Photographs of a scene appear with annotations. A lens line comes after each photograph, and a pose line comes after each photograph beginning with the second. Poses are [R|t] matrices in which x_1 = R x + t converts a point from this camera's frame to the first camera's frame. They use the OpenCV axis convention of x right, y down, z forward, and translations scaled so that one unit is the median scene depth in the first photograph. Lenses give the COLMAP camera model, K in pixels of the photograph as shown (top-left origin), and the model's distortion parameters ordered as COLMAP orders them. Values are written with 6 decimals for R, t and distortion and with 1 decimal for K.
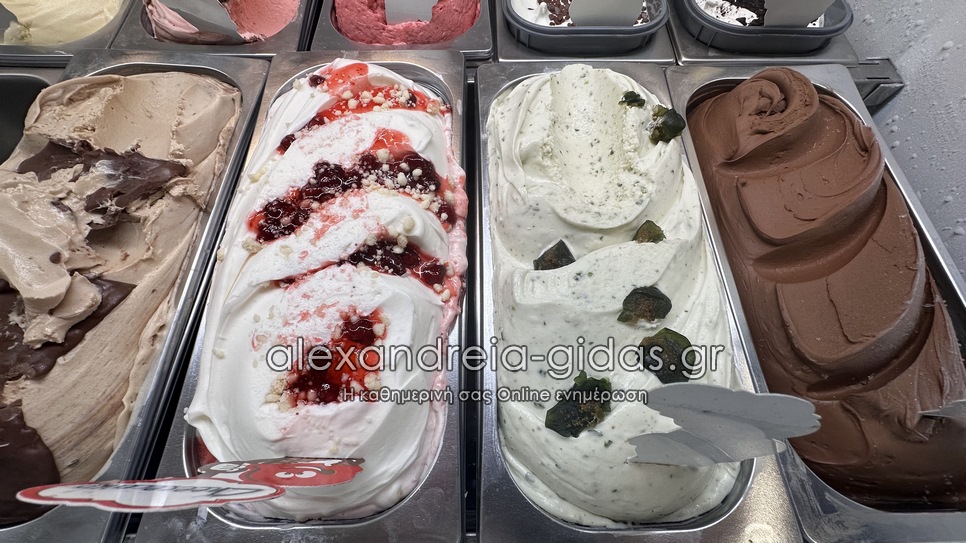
lens RADIAL K [[386.4, 0, 484.3], [0, 386.4, 273.5], [0, 0, 1]] dist [-0.009308, 0.002476]
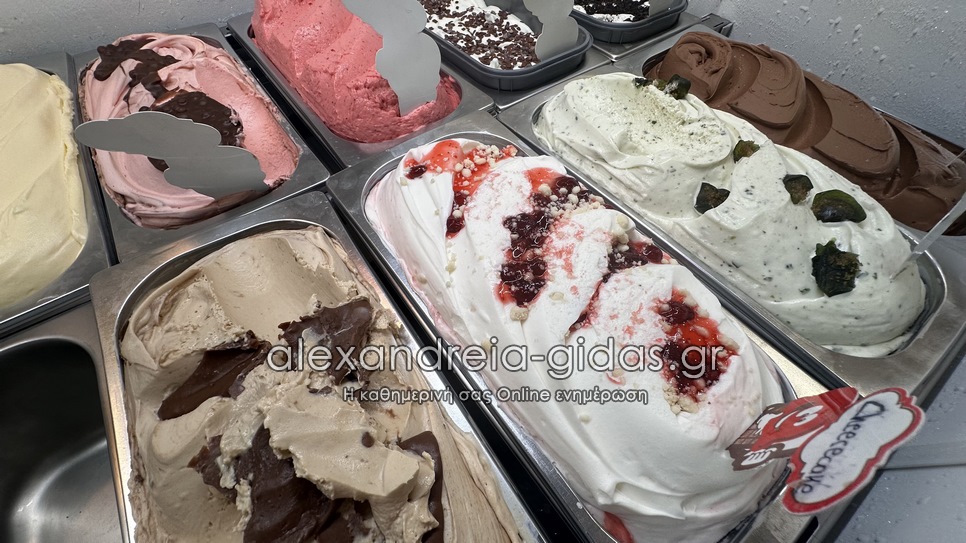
lens RADIAL K [[386.4, 0, 484.3], [0, 386.4, 273.5], [0, 0, 1]] dist [-0.009308, 0.002476]
pose [[0.810762, -0.489993, 0.320269, -0.880782], [0.539252, 0.838050, -0.082950, -0.117507], [-0.227756, 0.239958, 0.943688, 0.088364]]
